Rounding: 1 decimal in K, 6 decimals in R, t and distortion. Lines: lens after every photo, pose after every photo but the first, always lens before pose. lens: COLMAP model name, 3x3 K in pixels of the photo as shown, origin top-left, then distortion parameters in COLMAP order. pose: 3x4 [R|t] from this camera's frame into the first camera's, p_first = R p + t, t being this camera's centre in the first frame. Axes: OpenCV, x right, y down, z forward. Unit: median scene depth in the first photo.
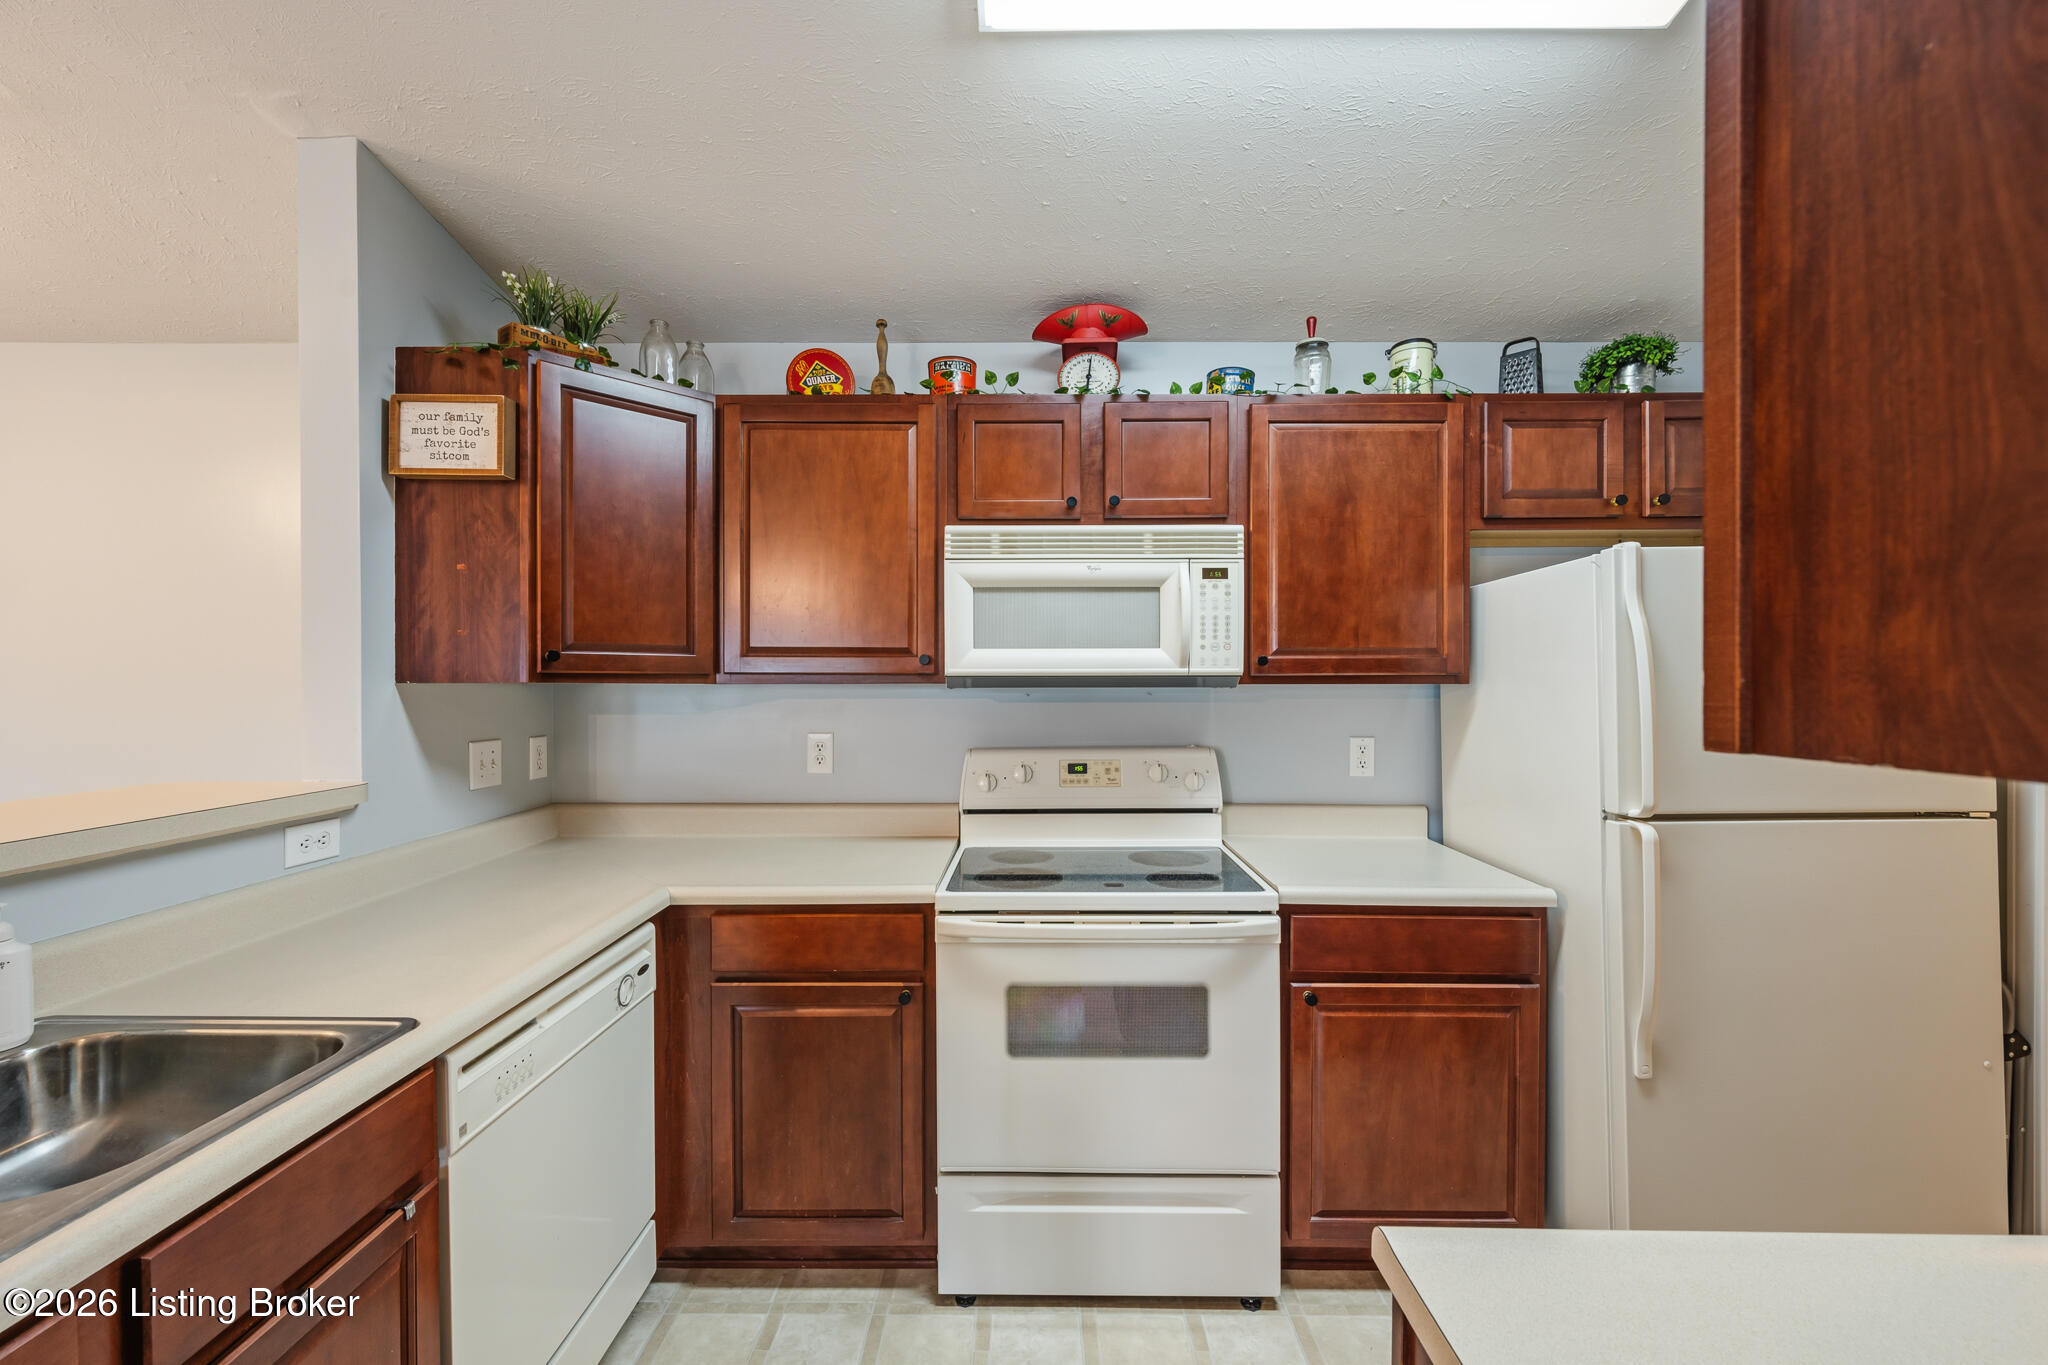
lens RADIAL K [[814.3, 0, 1027.0], [0, 814.3, 683.9], [0, 0, 1]] dist [-0.000559, -0.001563]
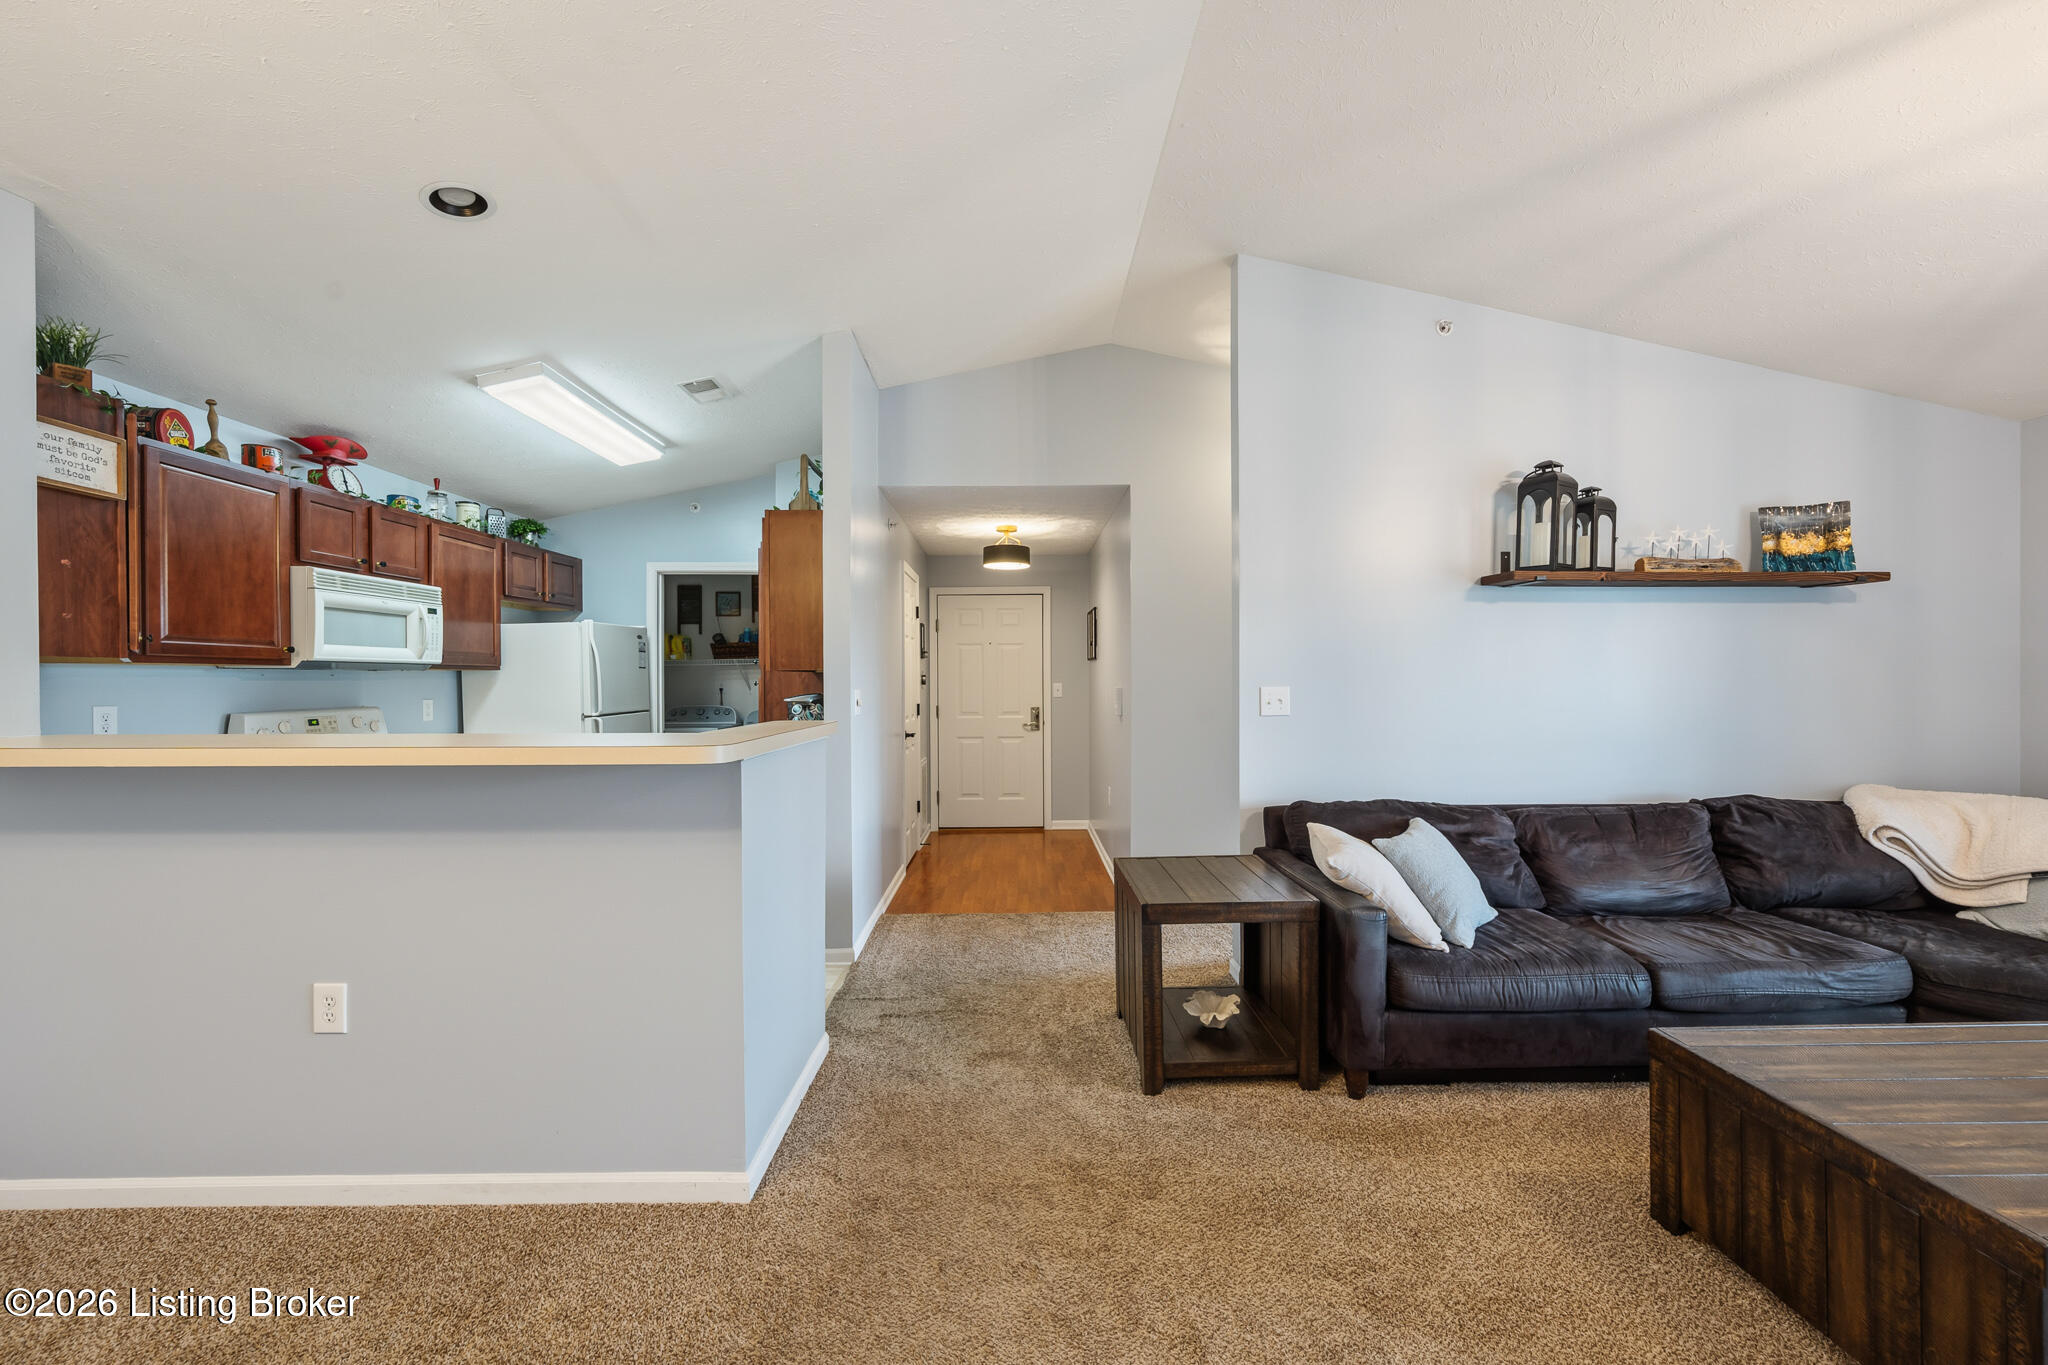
lens RADIAL K [[829.0, 0, 1028.1], [0, 829.0, 686.1], [0, 0, 1]] dist [-0.001400, 0.000012]
pose [[-0.019226, -0.006167, 0.999796, -1.765471], [0.011826, 0.999910, 0.006395, 0.046929], [-0.999745, 0.011947, -0.019152, -0.379427]]
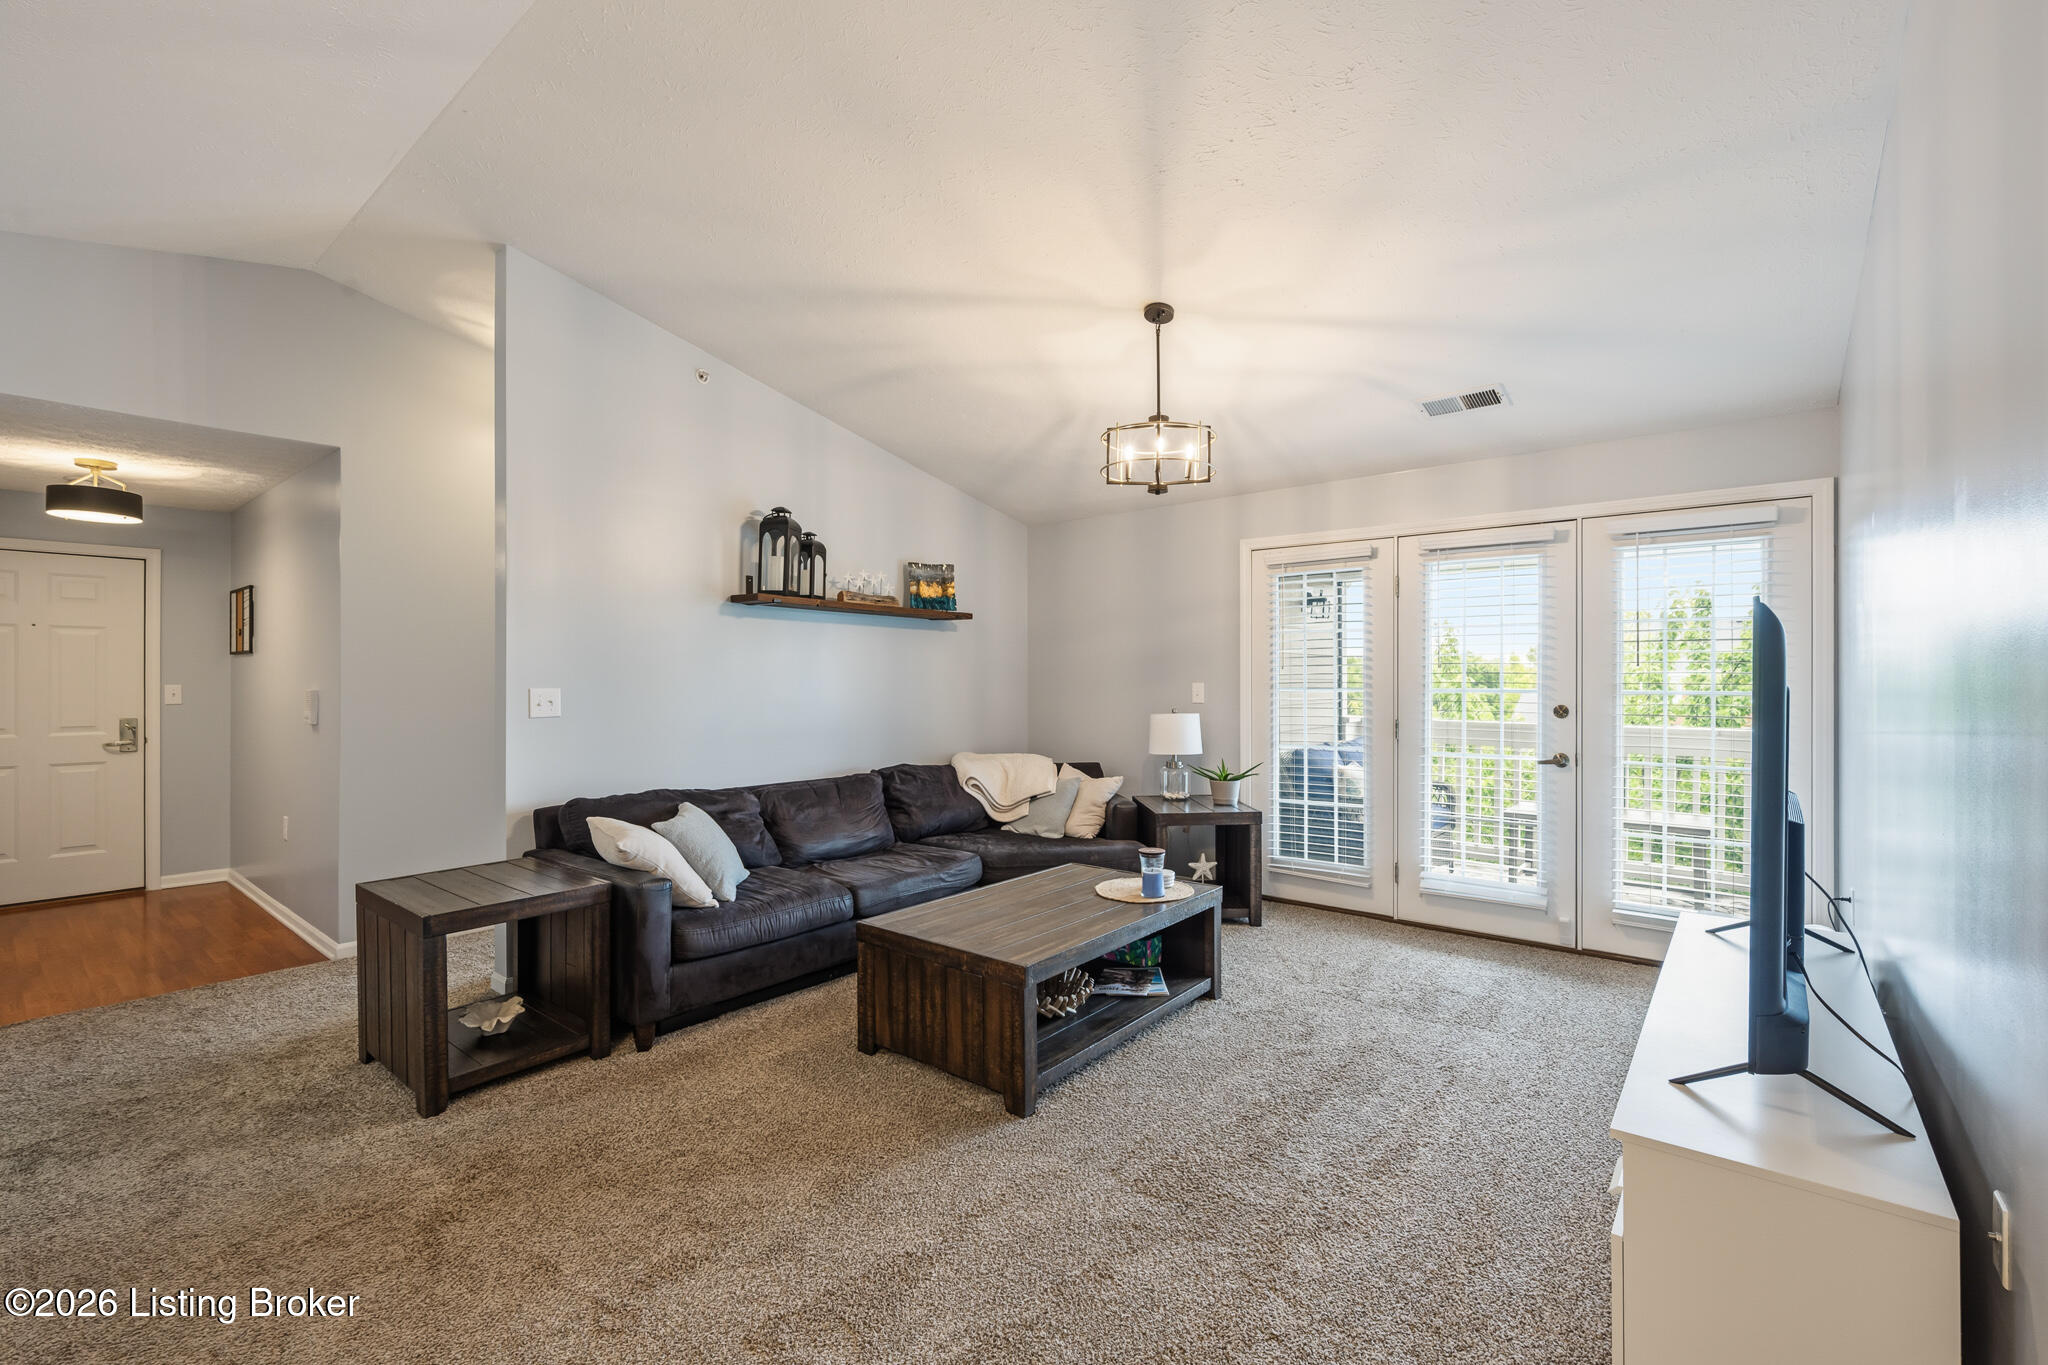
lens RADIAL K [[883.2, 0, 1024.0], [0, 883.2, 682.5], [0, 0, 1]] dist [0.000470, 0.000111]
pose [[-0.771382, -0.000644, 0.636373, -1.989123], [0.004774, 0.999966, 0.006798, 0.045136], [-0.636355, 0.008282, -0.771352, -0.145208]]
